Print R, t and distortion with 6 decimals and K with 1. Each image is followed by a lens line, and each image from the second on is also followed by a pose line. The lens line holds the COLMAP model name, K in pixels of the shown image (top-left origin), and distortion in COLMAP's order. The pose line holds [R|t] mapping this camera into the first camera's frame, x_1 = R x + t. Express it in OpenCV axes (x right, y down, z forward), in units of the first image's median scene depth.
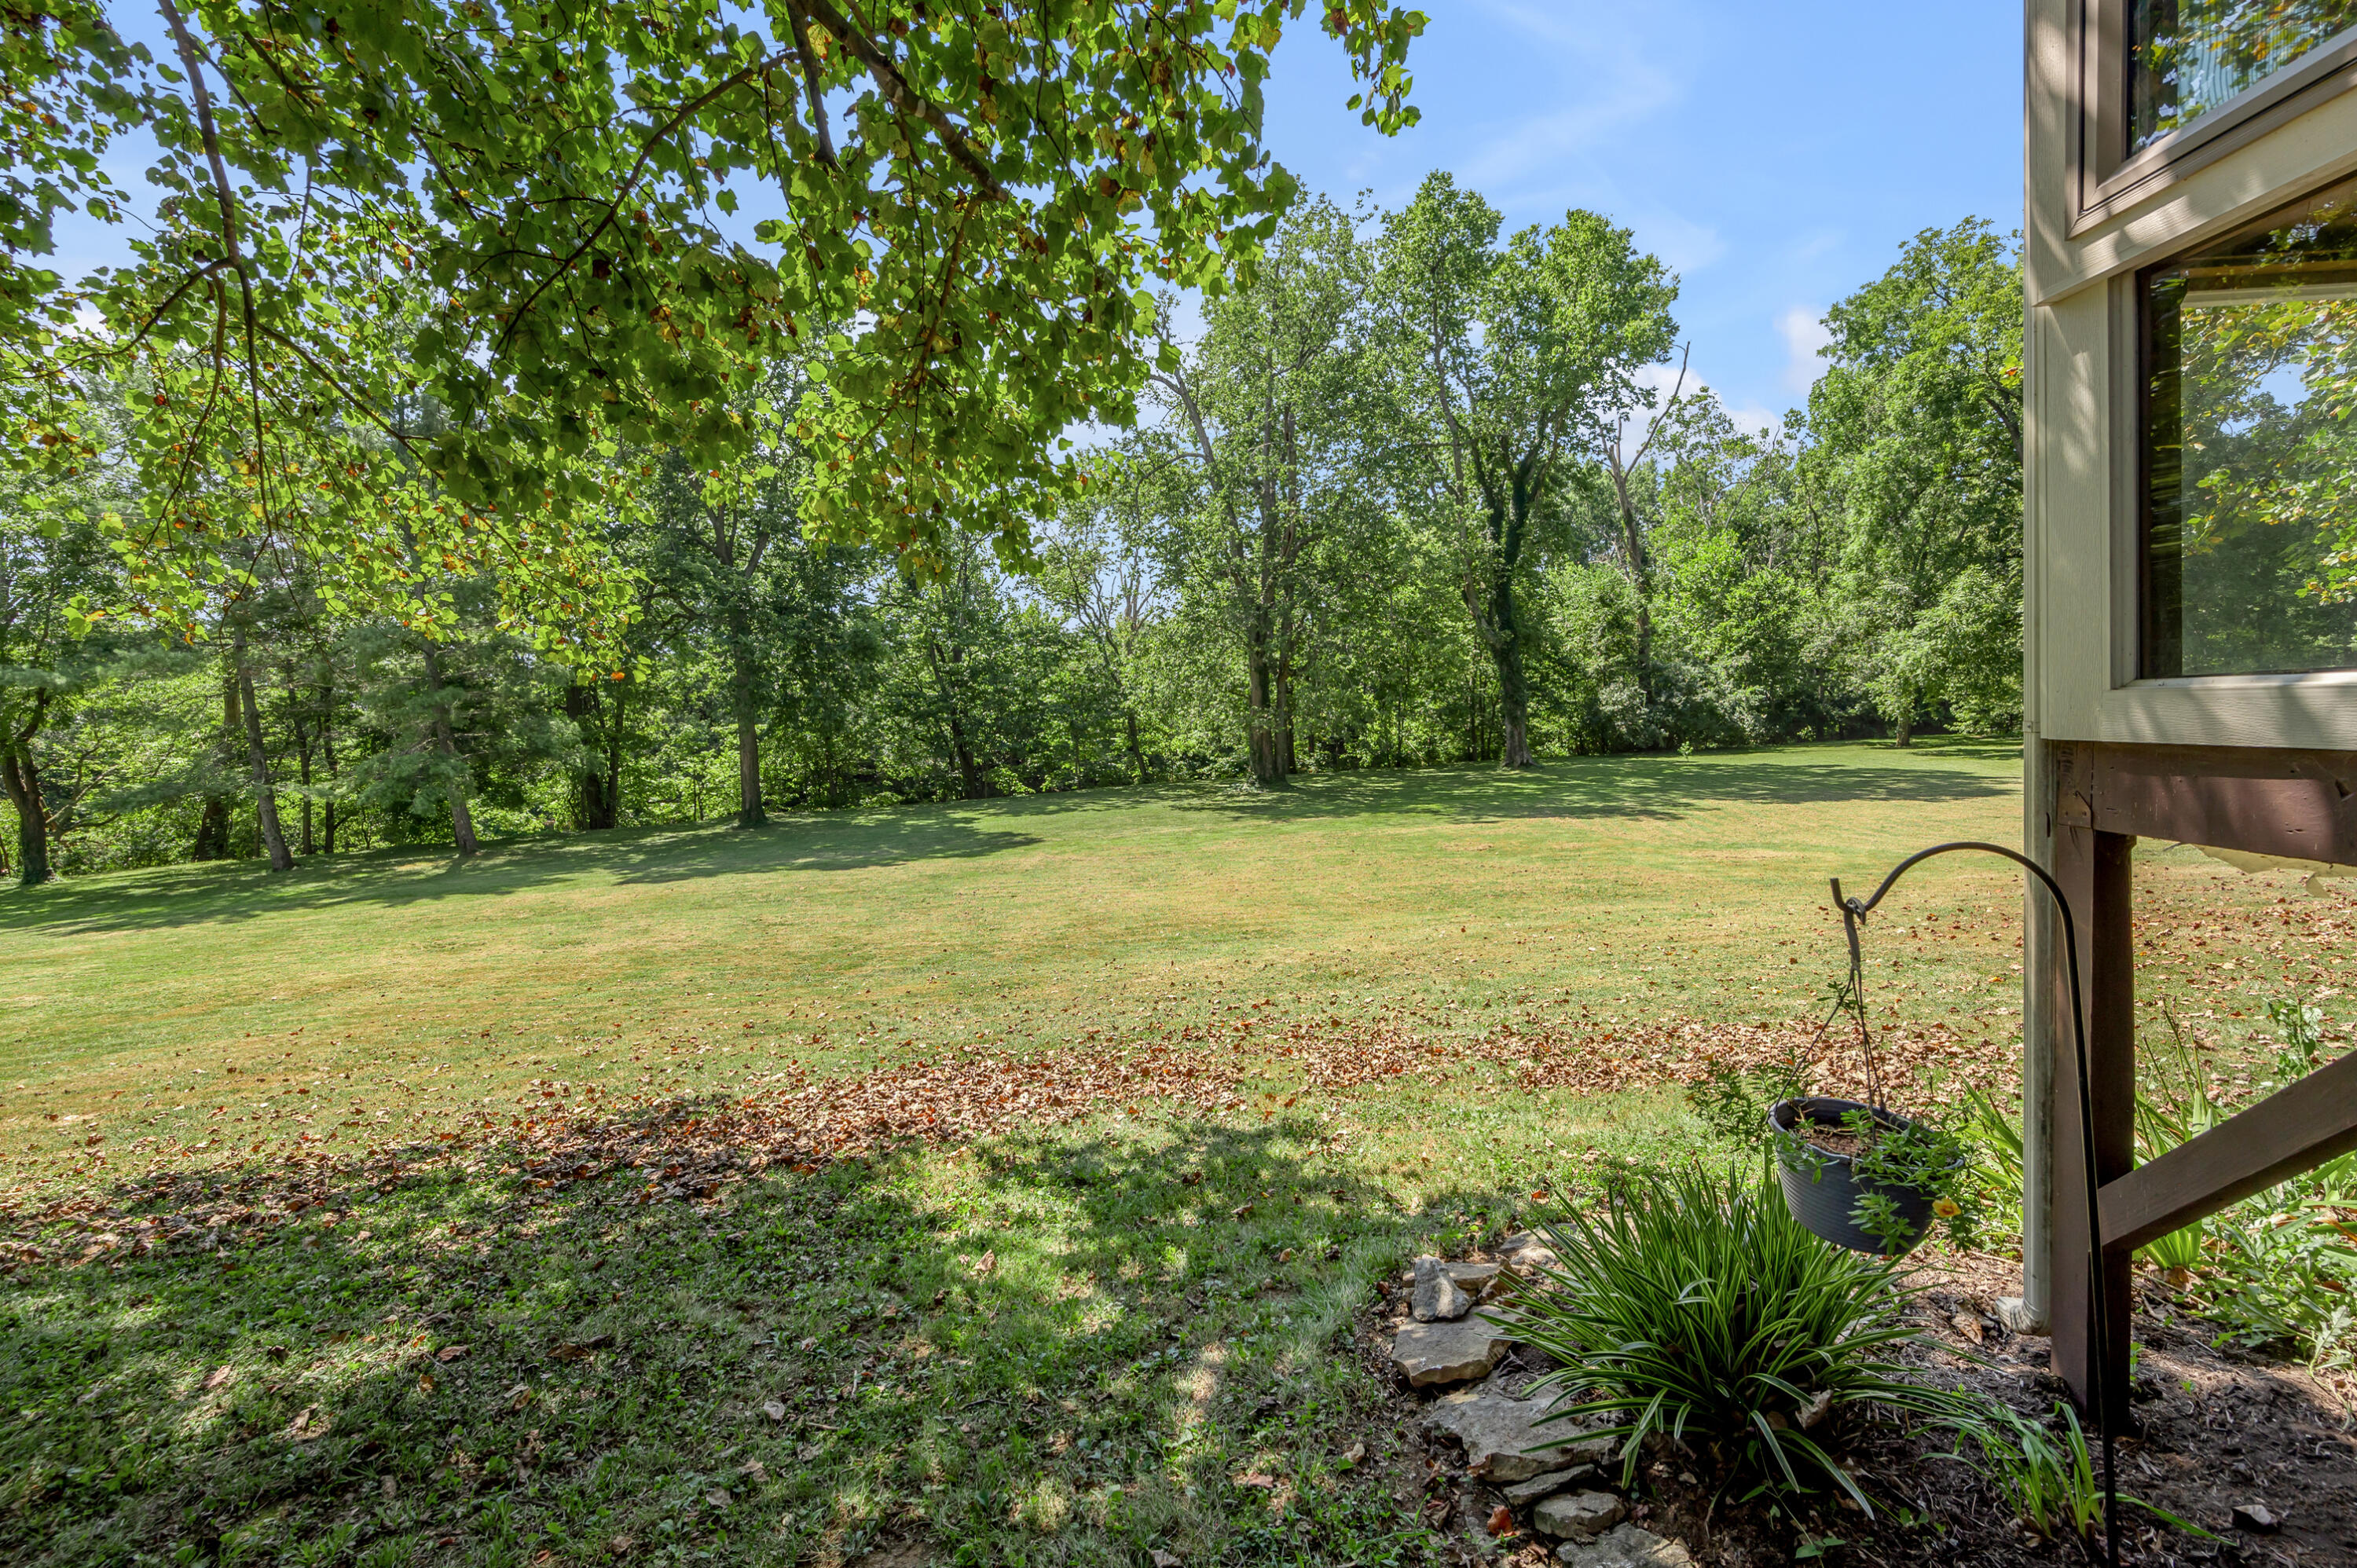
lens RADIAL K [[1017.0, 0, 1186.5], [0, 1017.0, 764.0], [0, 0, 1]] dist [-0.006823, -0.000129]
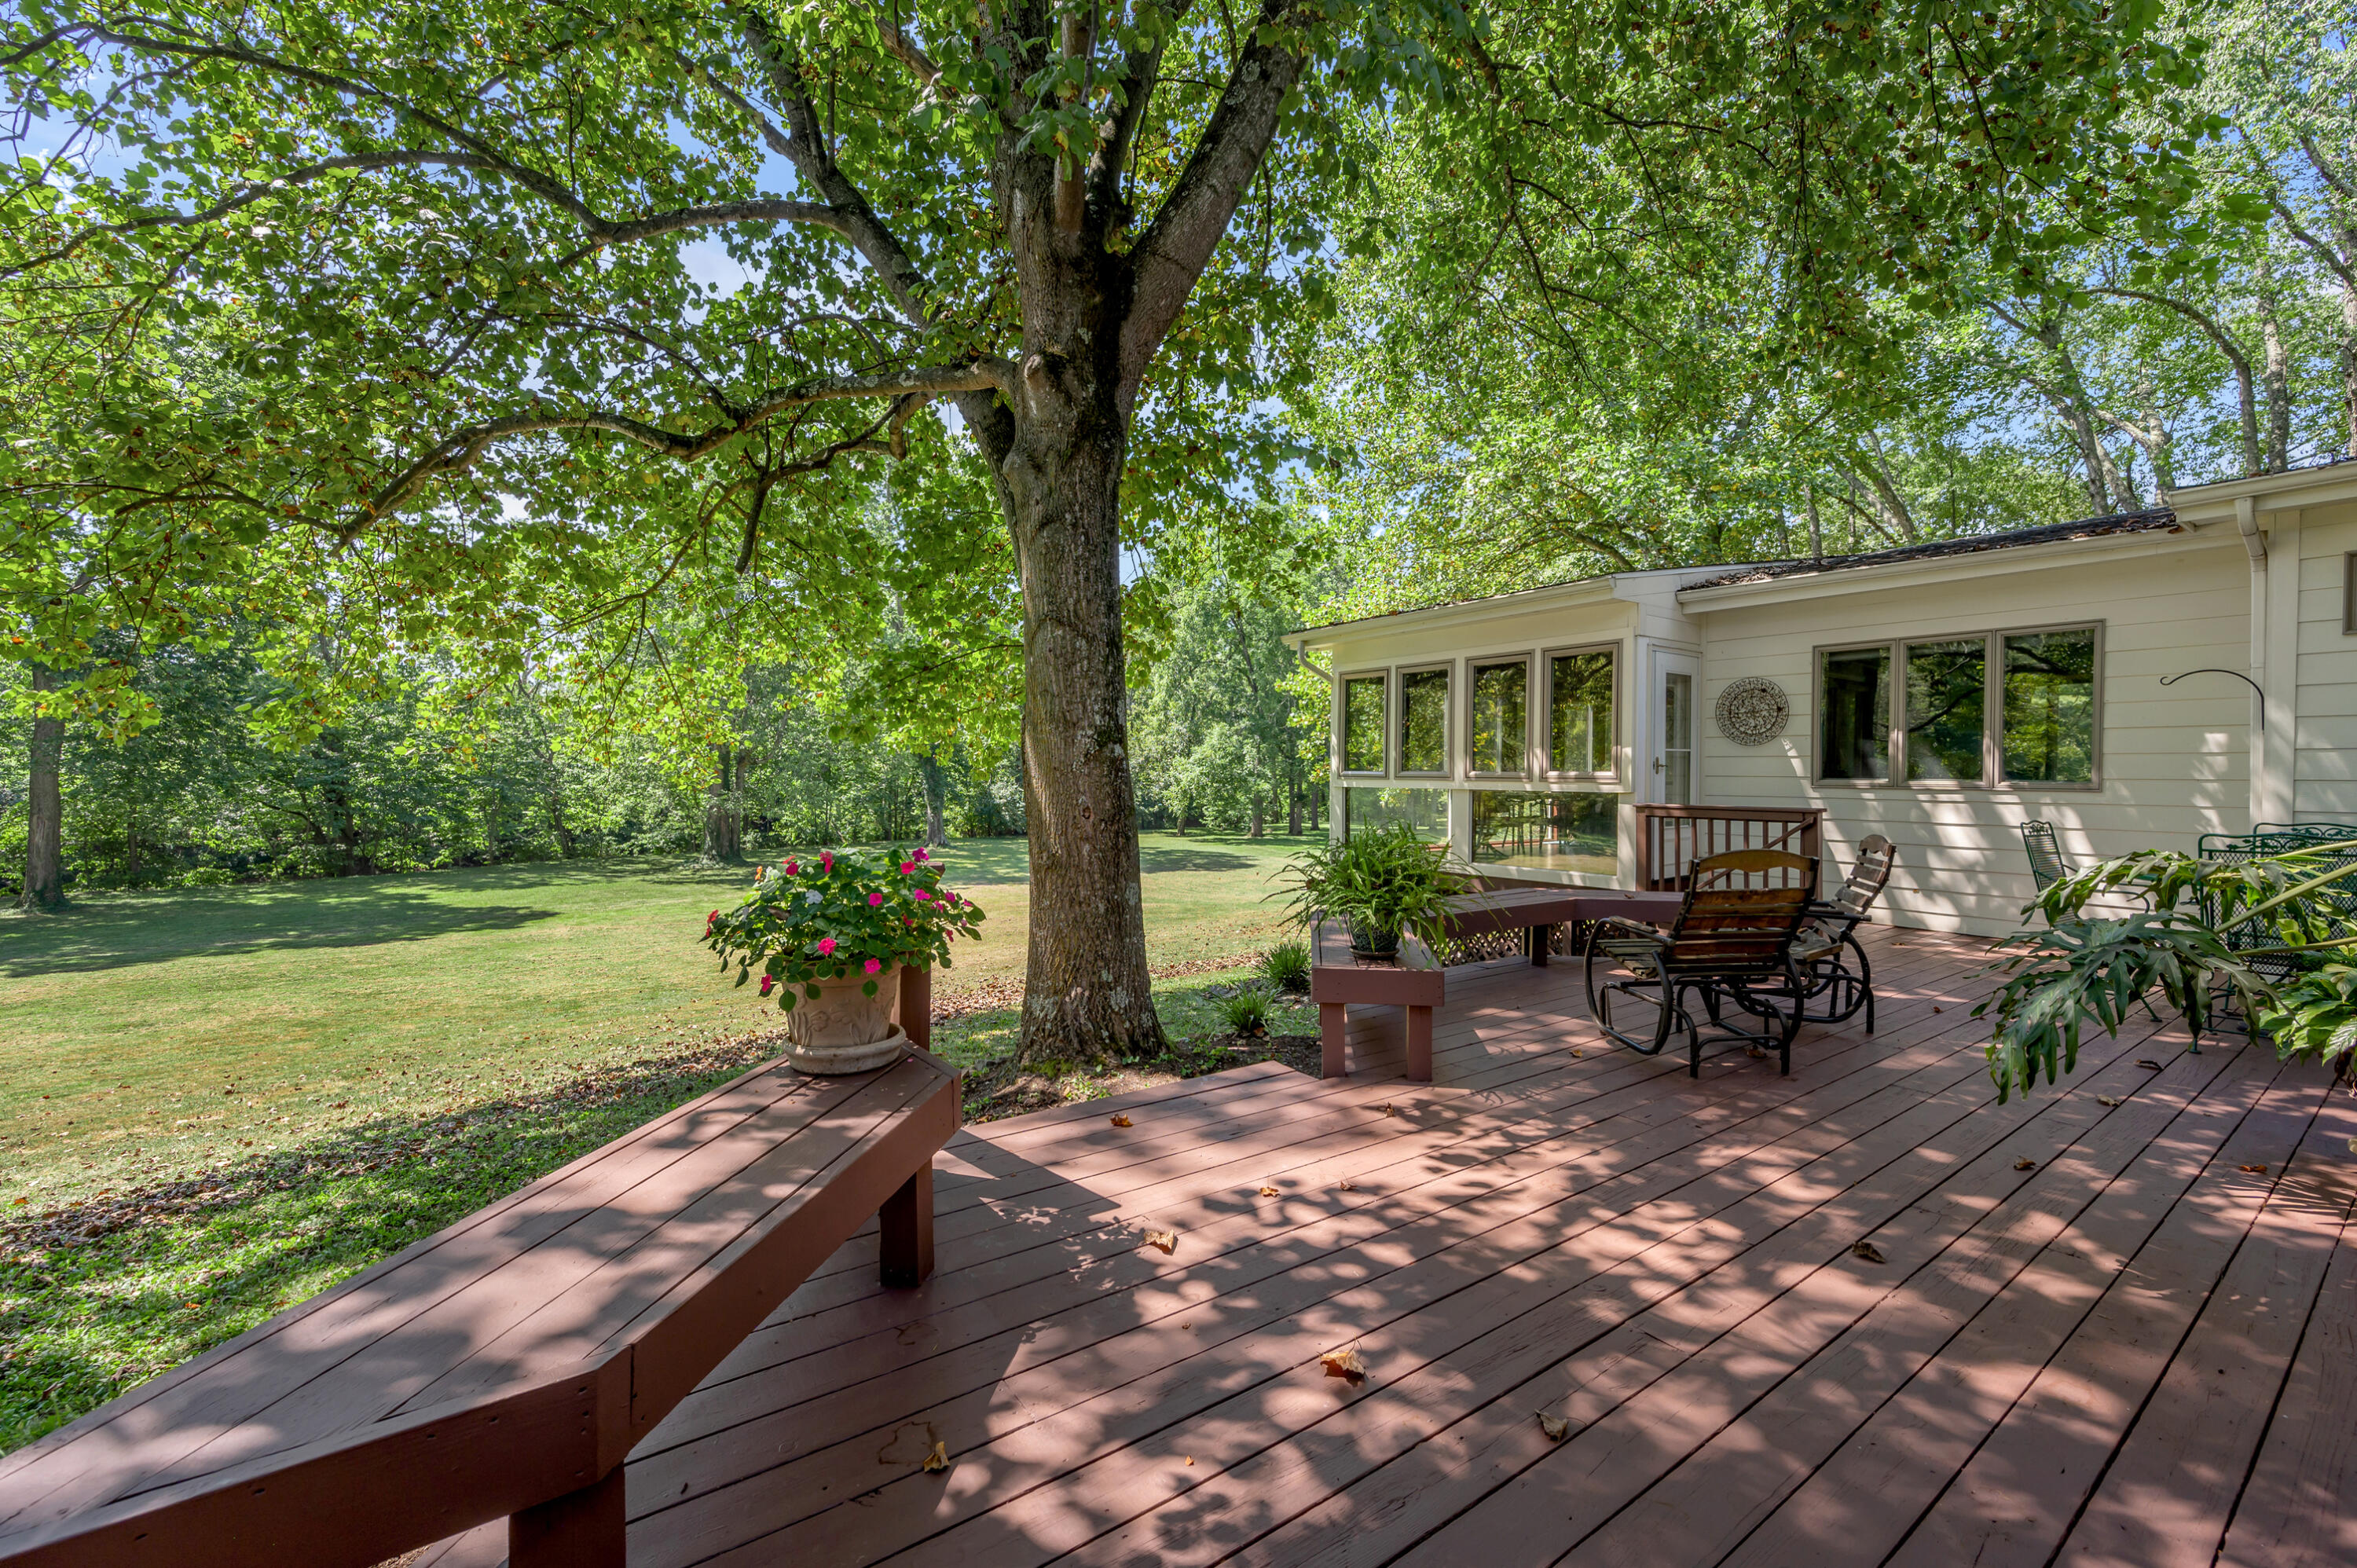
lens RADIAL K [[949.8, 0, 1184.4], [0, 949.8, 771.5], [0, 0, 1]] dist [-0.004407, -0.000186]
pose [[0.800567, 0.057391, 0.596488, -0.137050], [-0.014049, 0.996927, -0.077064, -0.003341], [-0.599078, 0.053315, 0.798914, -0.130946]]
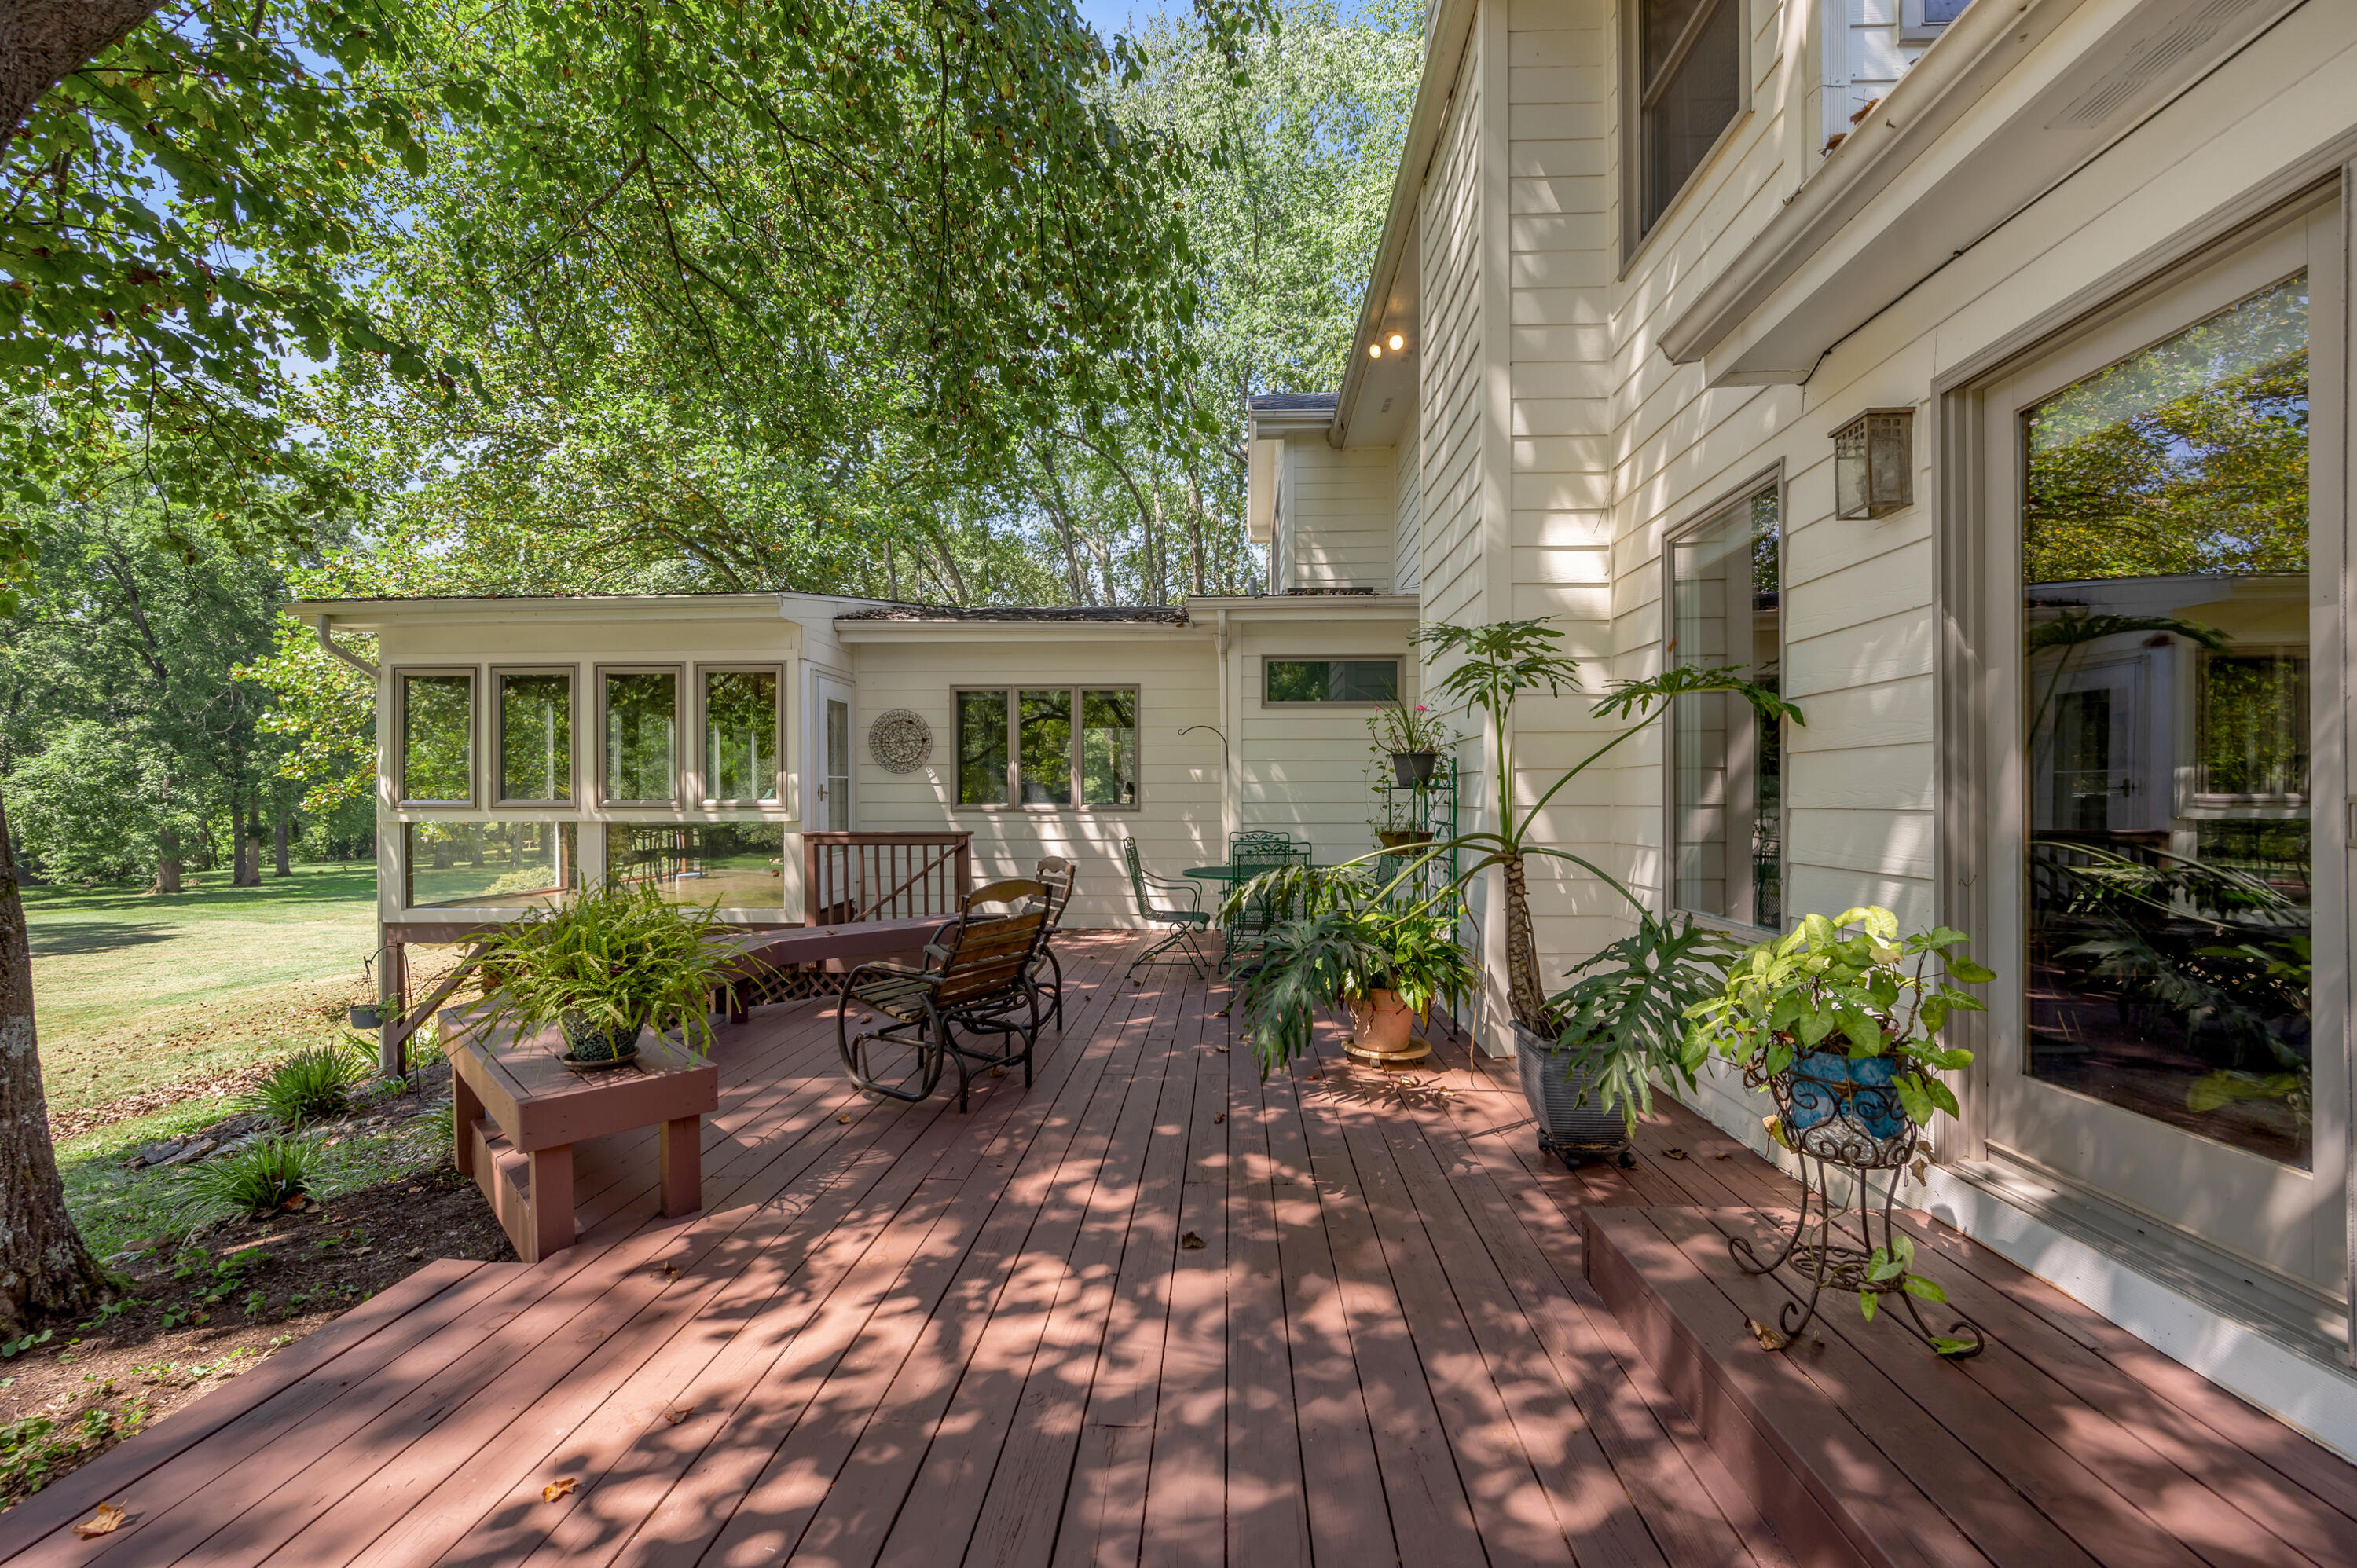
lens RADIAL K [[949.8, 0, 1192.1], [0, 949.8, 798.2], [0, 0, 1]] dist [-0.004407, -0.000186]
pose [[0.019131, 0.047470, 0.998689, -0.133244], [0.057255, 0.997181, -0.048495, -0.006814], [-0.998176, 0.058108, 0.016359, -0.106682]]
